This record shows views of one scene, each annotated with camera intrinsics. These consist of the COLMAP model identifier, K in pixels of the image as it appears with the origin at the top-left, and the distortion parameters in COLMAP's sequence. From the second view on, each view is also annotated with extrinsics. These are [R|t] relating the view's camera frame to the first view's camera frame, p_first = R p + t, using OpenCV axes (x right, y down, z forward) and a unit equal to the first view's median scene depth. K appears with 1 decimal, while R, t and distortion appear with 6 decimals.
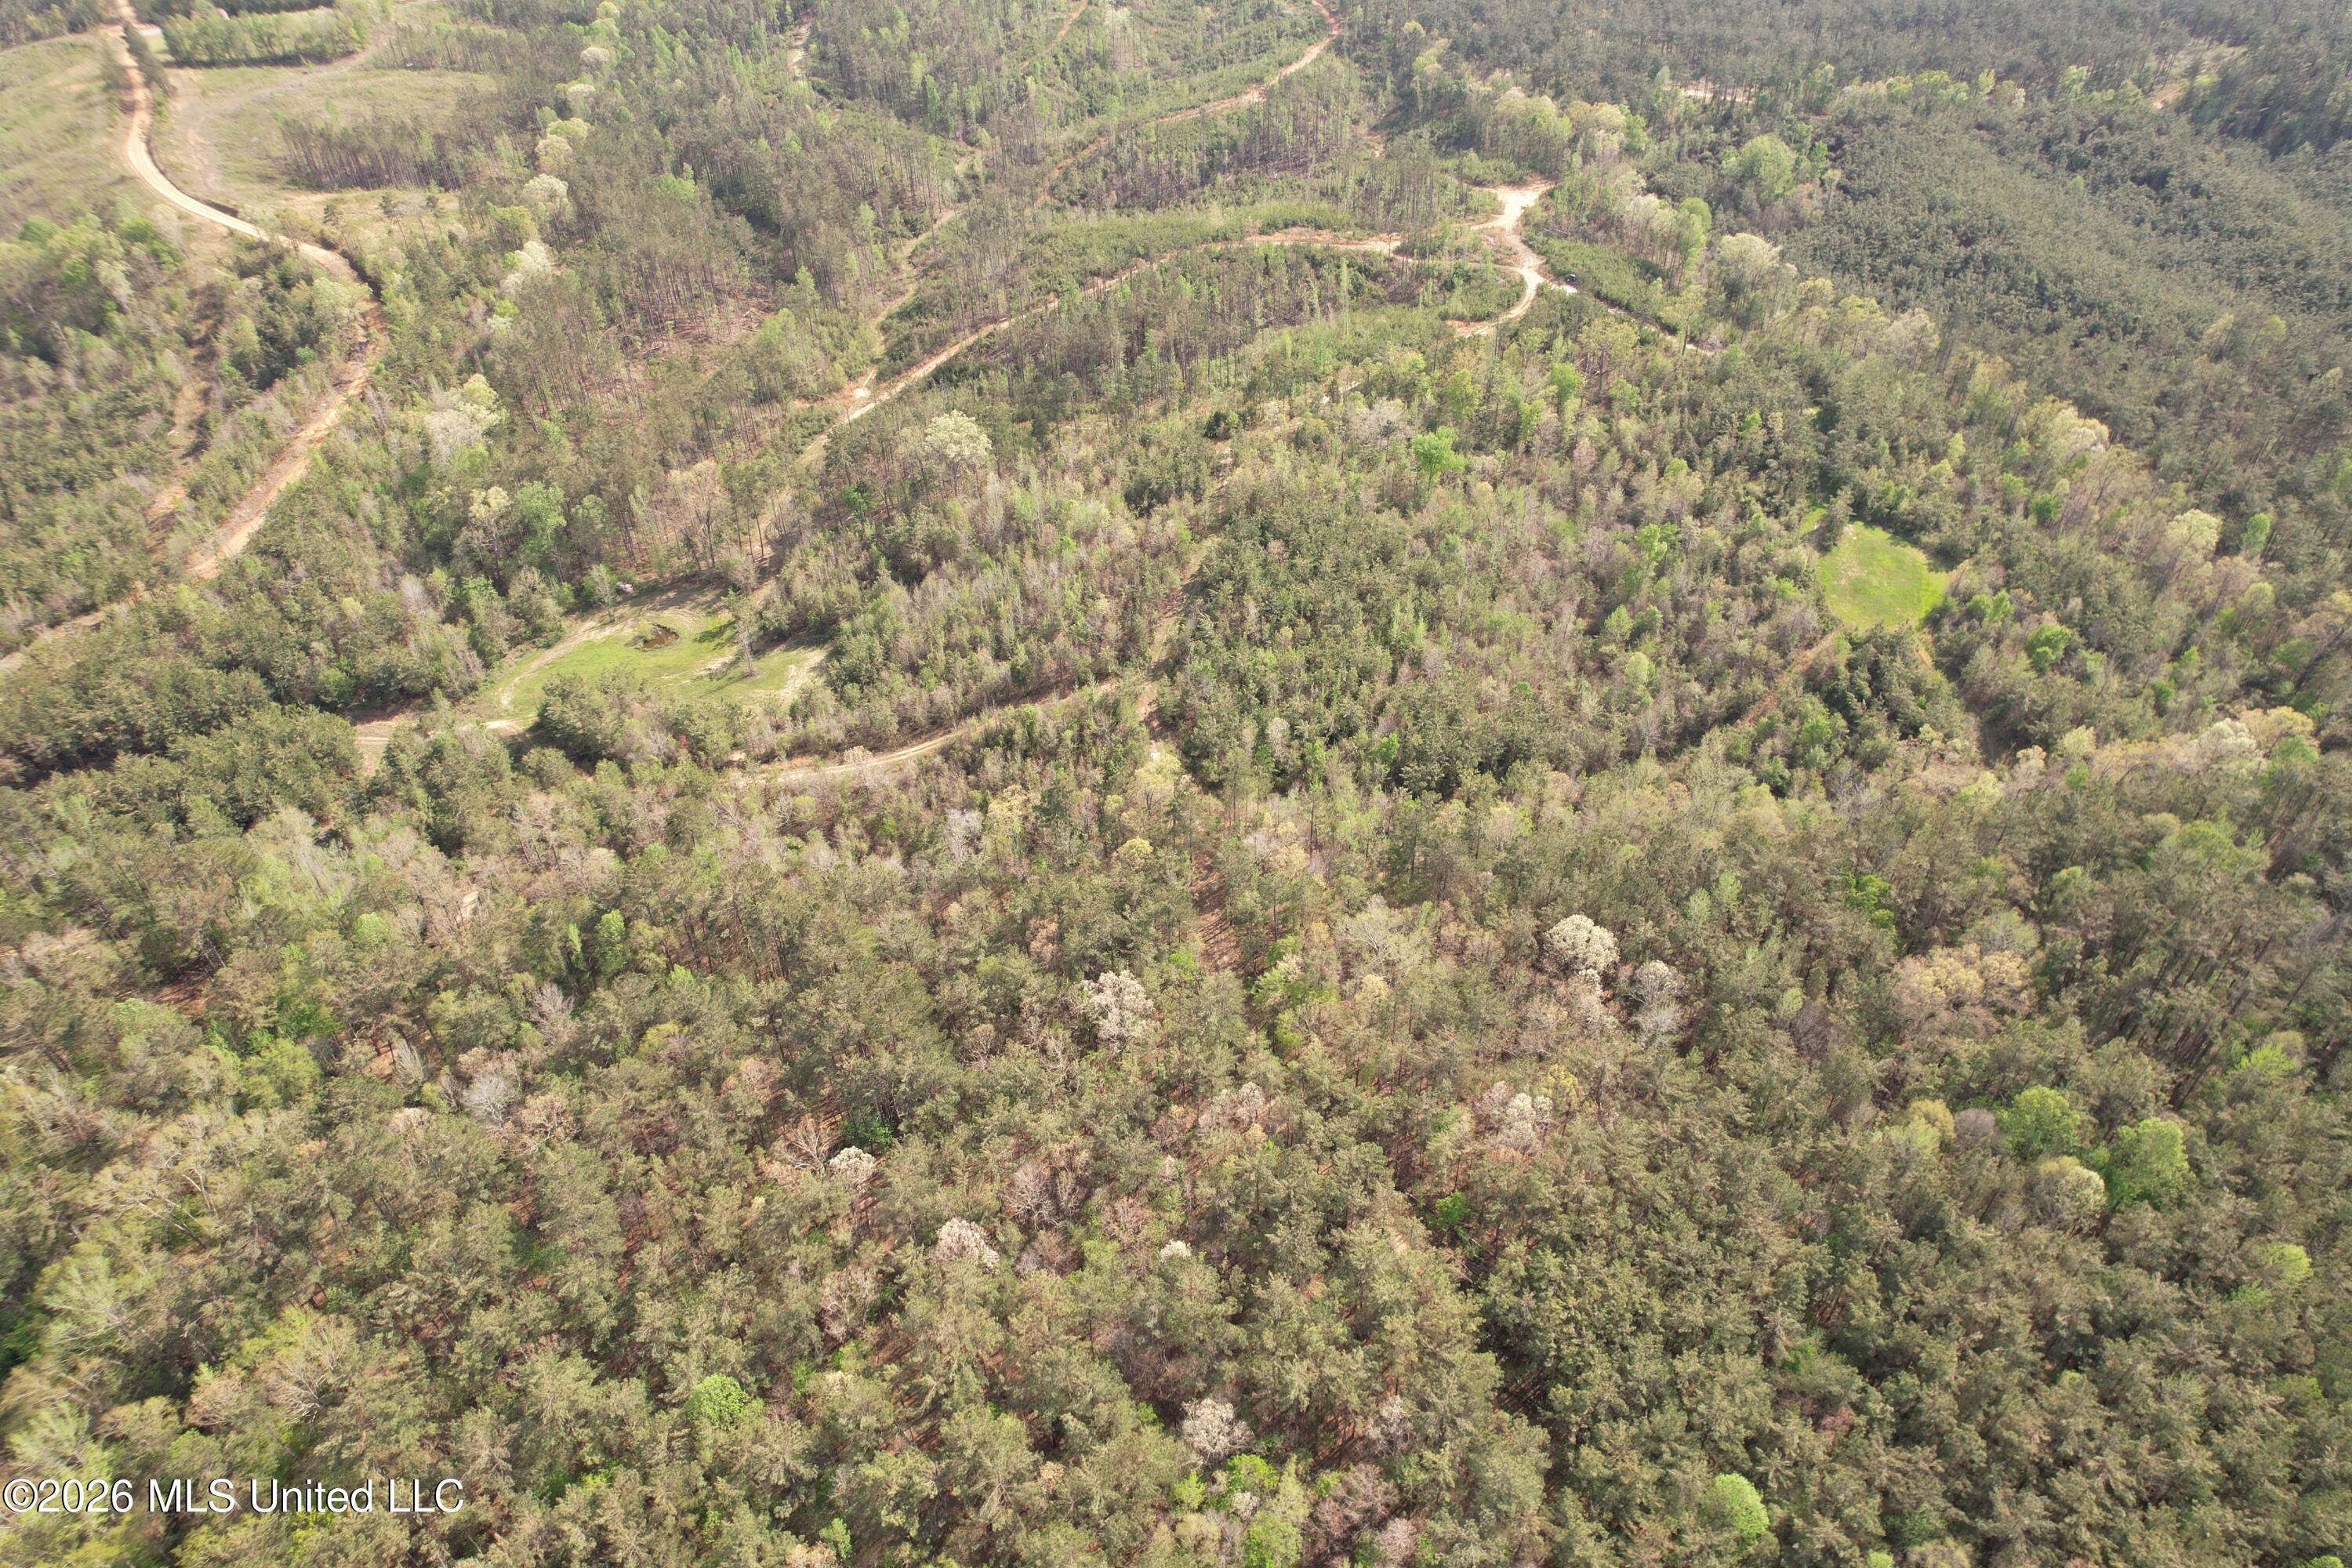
lens RADIAL K [[1516.1, 0, 1180.7], [0, 1516.1, 791.3], [0, 0, 1]] dist [-0.082616, 0.084858]
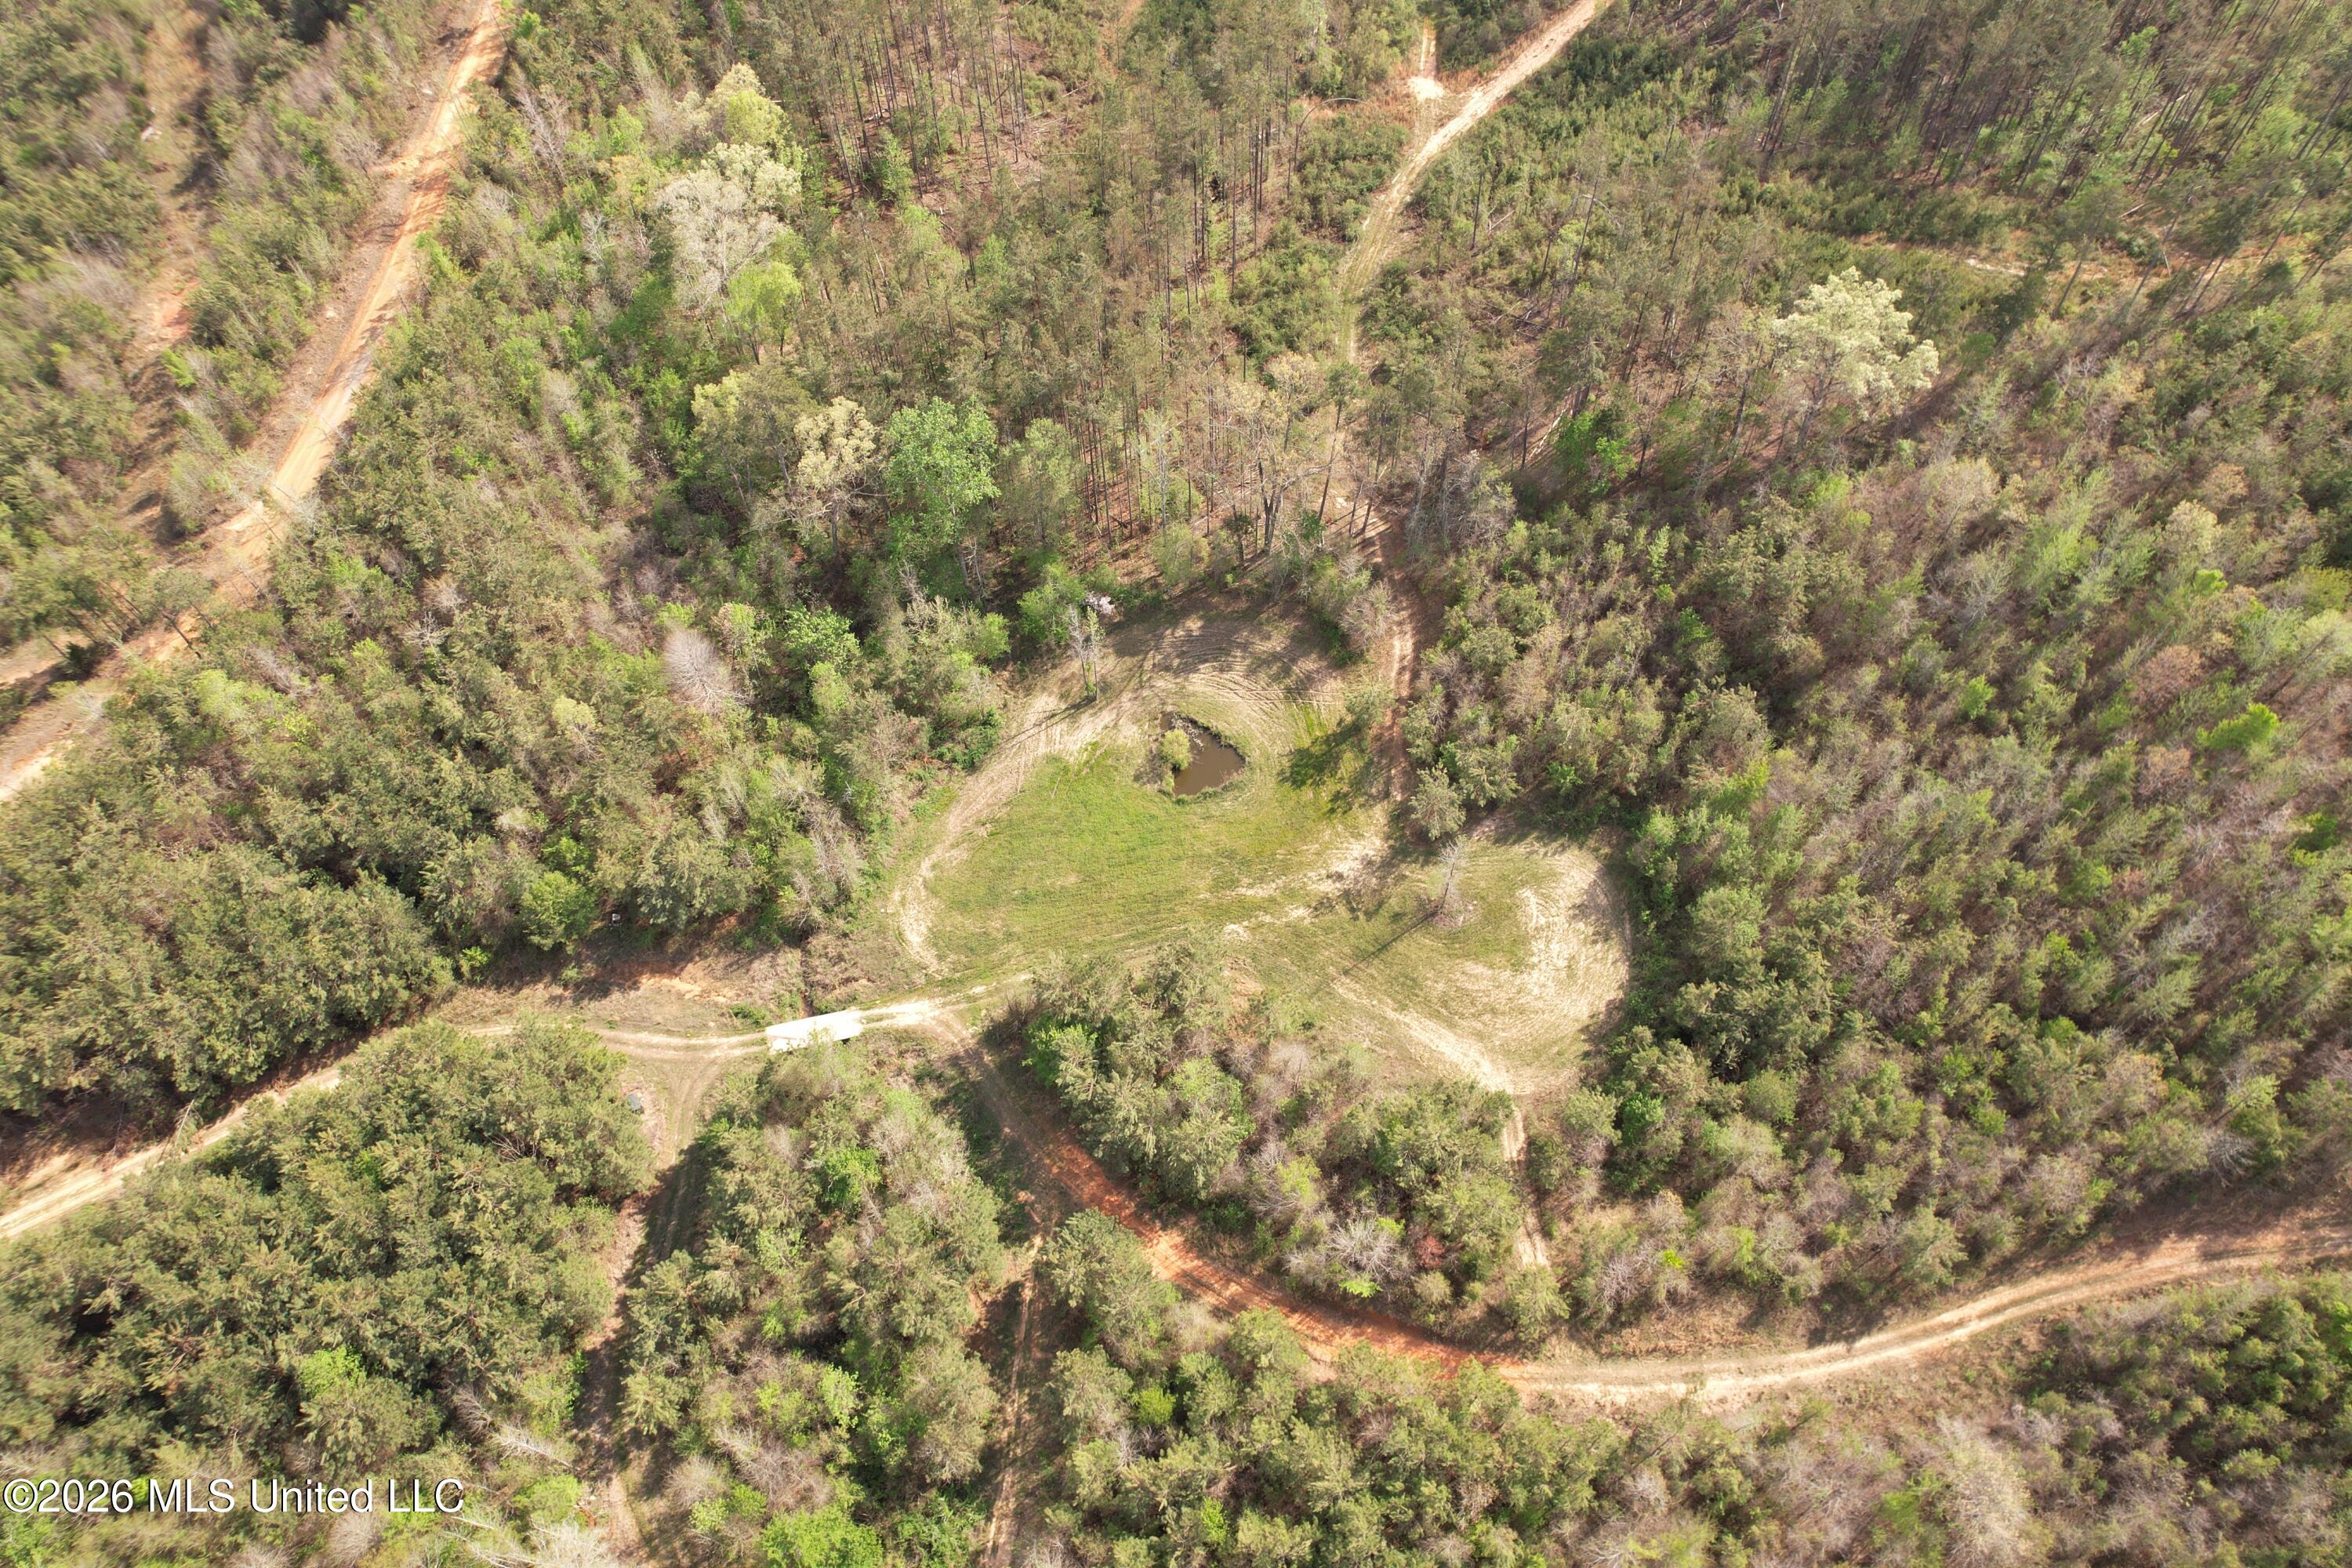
lens RADIAL K [[1516.1, 0, 1180.7], [0, 1516.1, 791.3], [0, 0, 1]] dist [-0.082616, 0.084858]
pose [[0.996945, 0.066279, -0.041321, -0.330721], [-0.050476, 0.950459, 0.306724, -0.238154], [0.059603, -0.303702, 0.950901, 0.535381]]
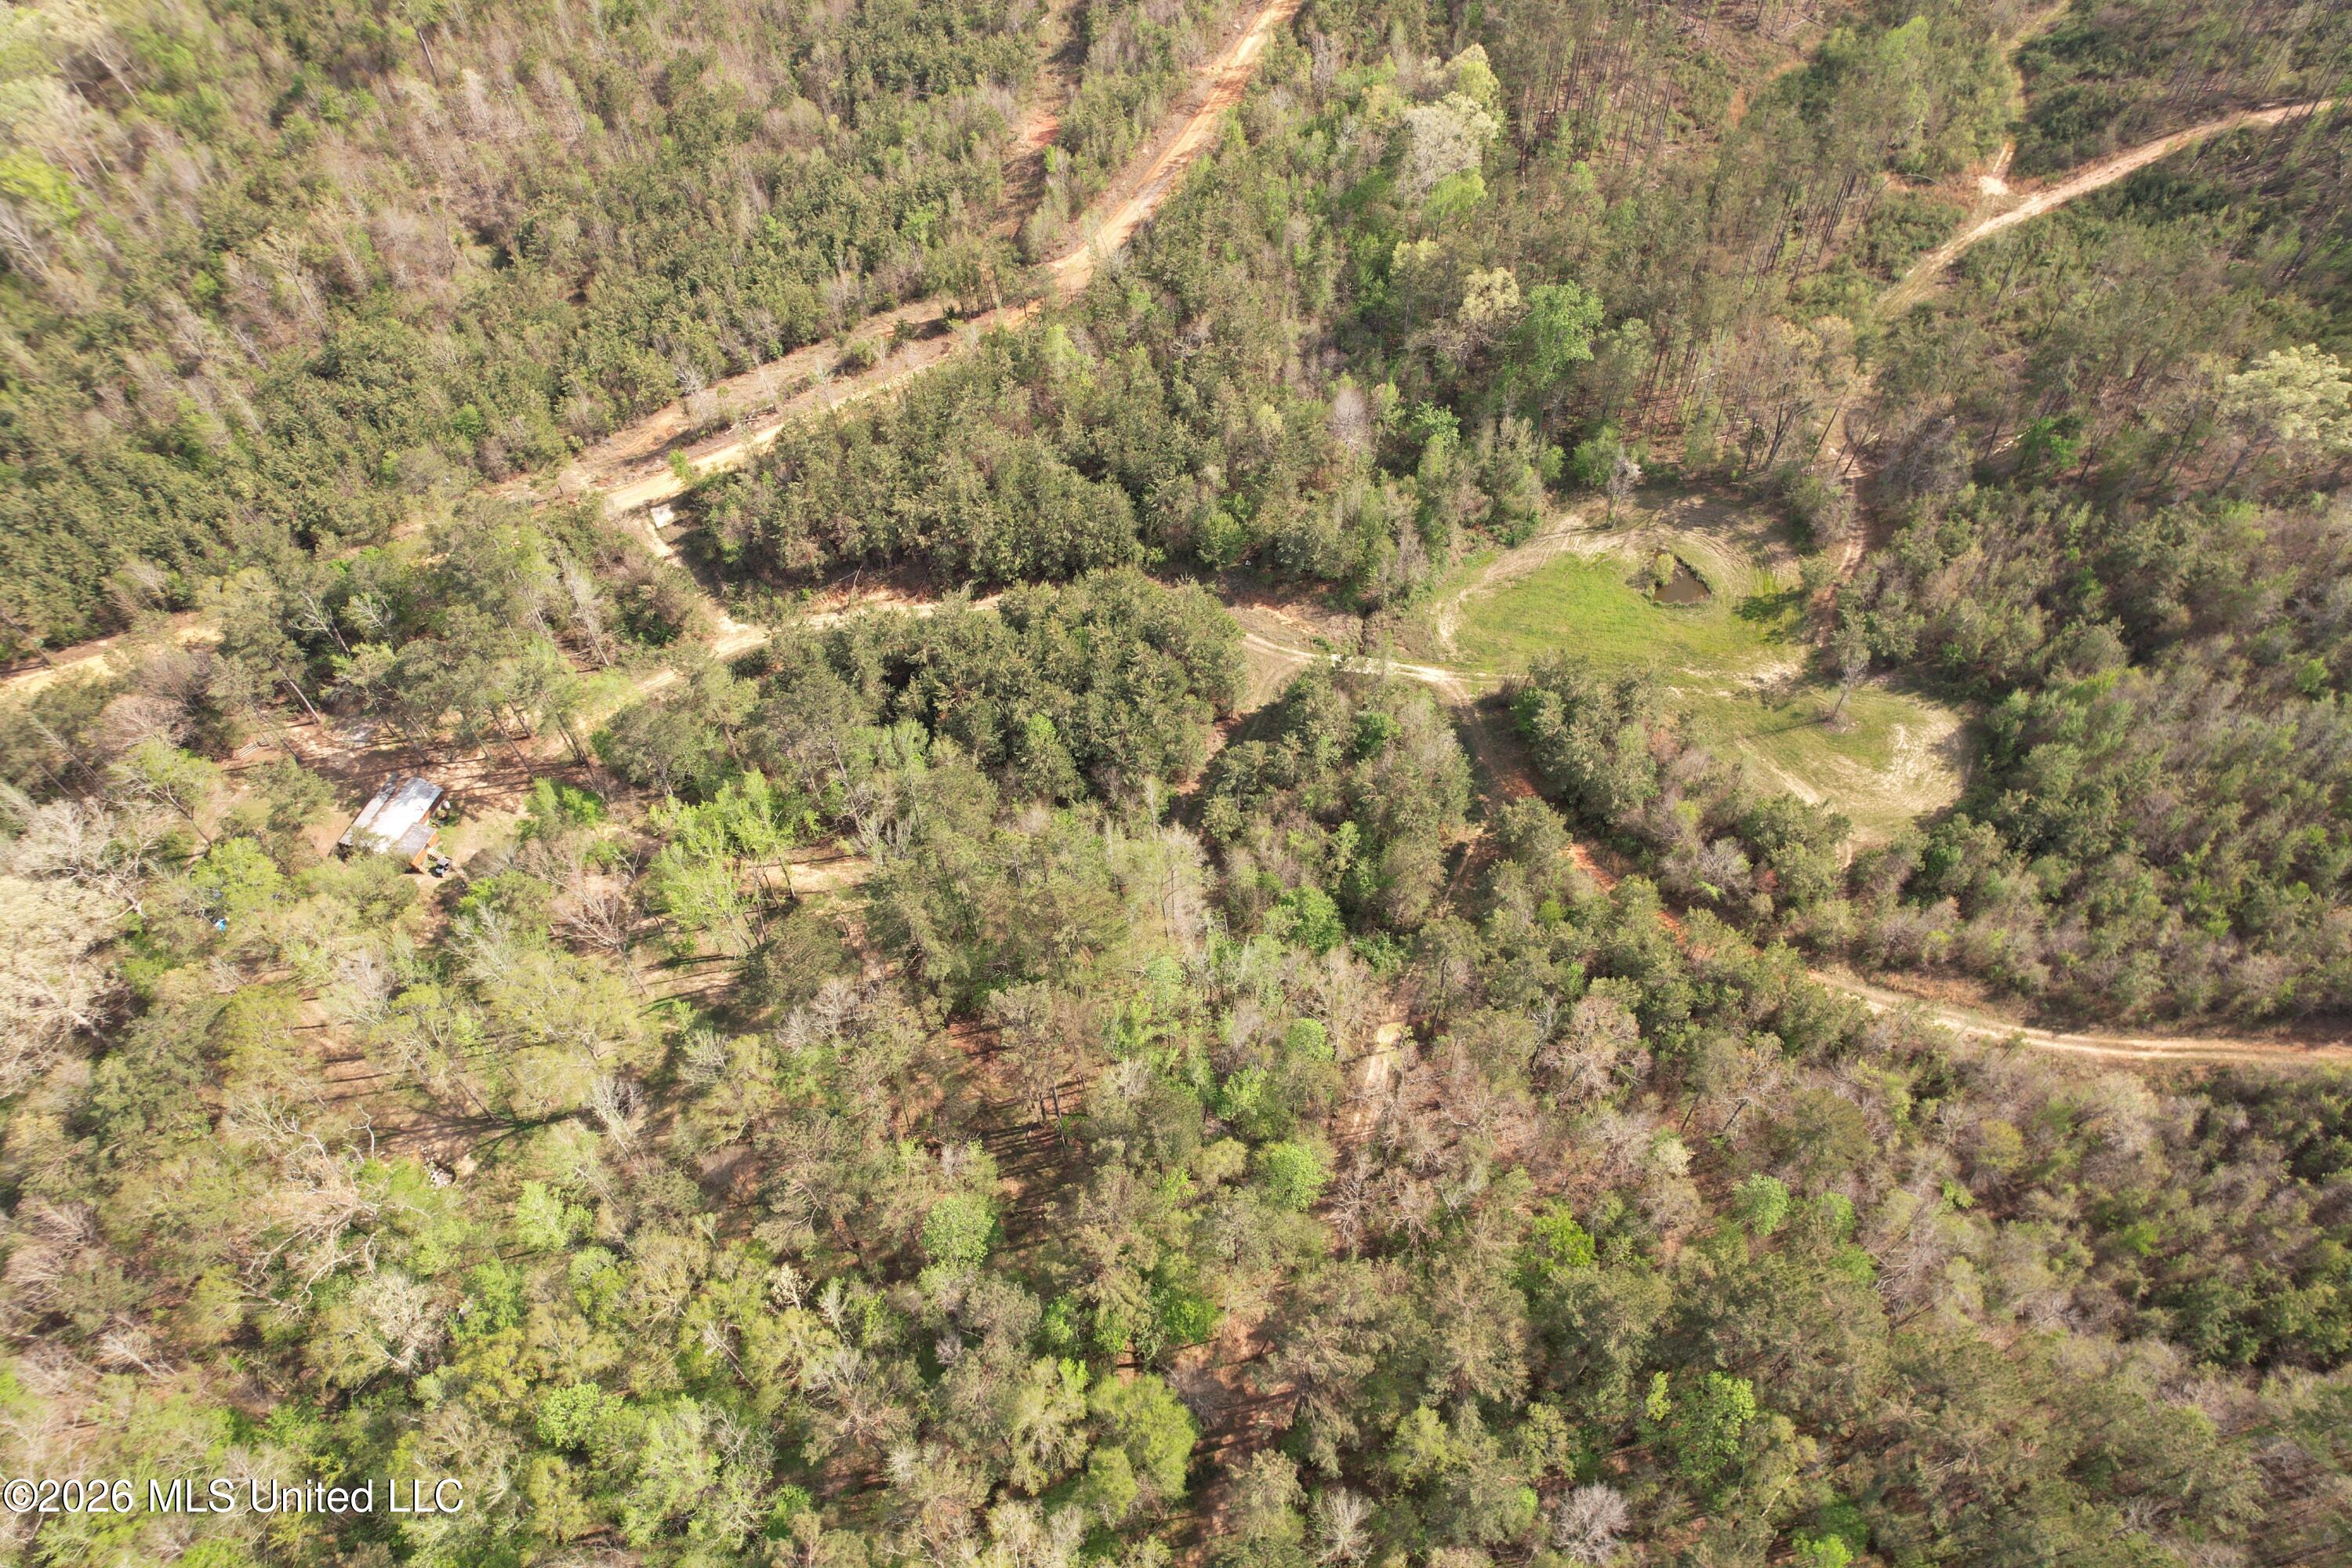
lens RADIAL K [[1536.1, 0, 1176.0], [0, 1536.1, 784.0], [0, 0, 1]] dist [-0.093686, 0.092390]
pose [[0.894772, 0.354715, -0.271220, -0.330610], [-0.277261, 0.917482, 0.285226, -0.148625], [0.350013, -0.180014, 0.919286, 0.308766]]
